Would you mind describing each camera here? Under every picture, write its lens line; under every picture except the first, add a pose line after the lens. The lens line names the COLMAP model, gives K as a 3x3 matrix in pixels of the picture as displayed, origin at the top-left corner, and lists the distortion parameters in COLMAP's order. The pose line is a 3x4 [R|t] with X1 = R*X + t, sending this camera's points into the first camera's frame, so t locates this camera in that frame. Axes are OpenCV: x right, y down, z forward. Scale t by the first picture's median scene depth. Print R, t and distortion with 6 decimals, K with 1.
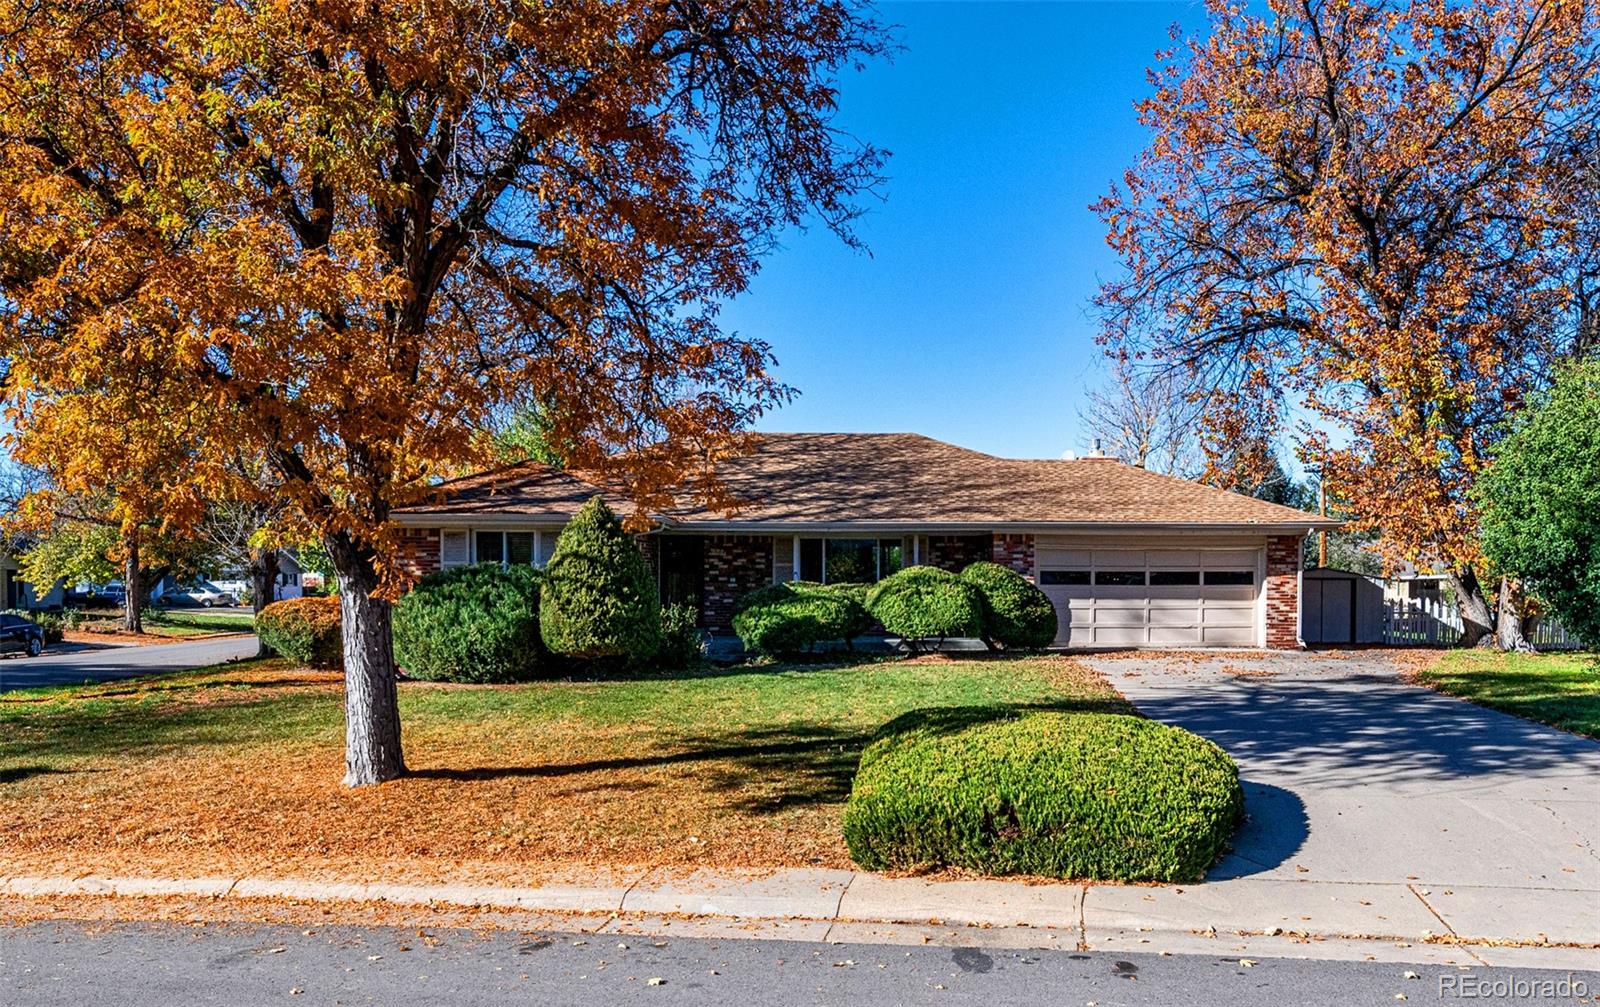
lens RADIAL K [[776.7, 0, 806.2], [0, 776.7, 508.2], [0, 0, 1]] dist [0.002464, -0.001664]
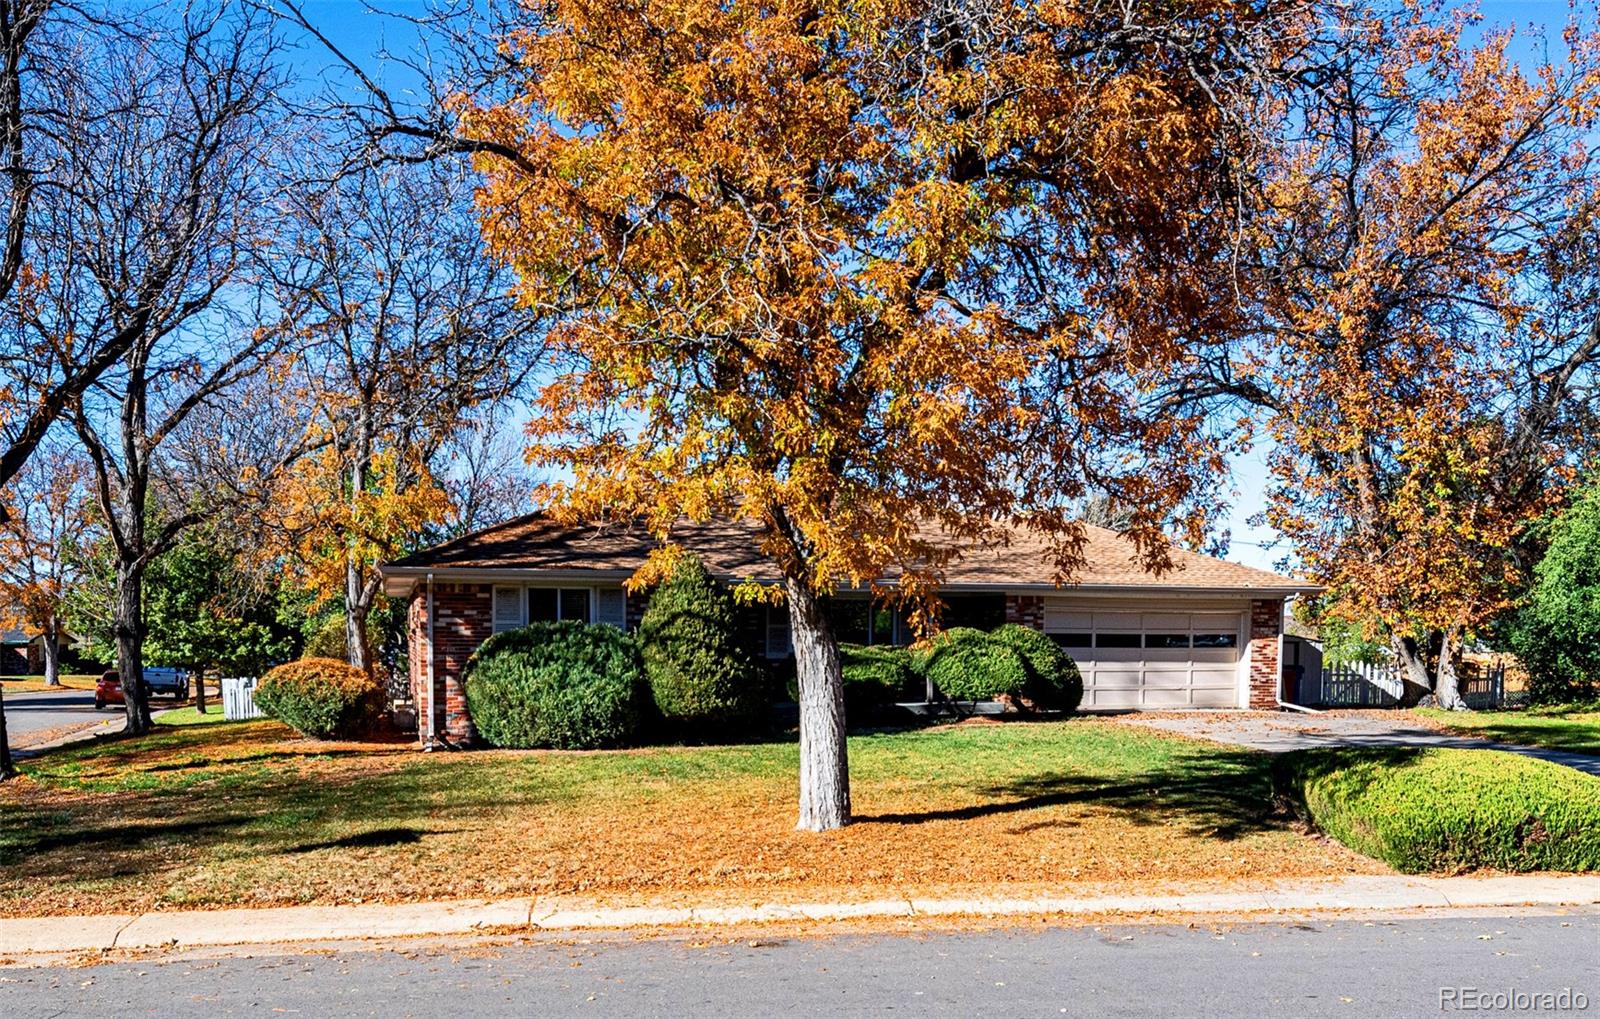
lens RADIAL K [[860.0, 0, 759.8], [0, 860.0, 581.5], [0, 0, 1]] dist [0.000671, 0.001243]
pose [[0.990750, 0.010190, 0.135316, -0.276883], [-0.012627, 0.999773, 0.017162, 0.001258], [-0.135111, -0.018712, 0.990654, -0.043026]]
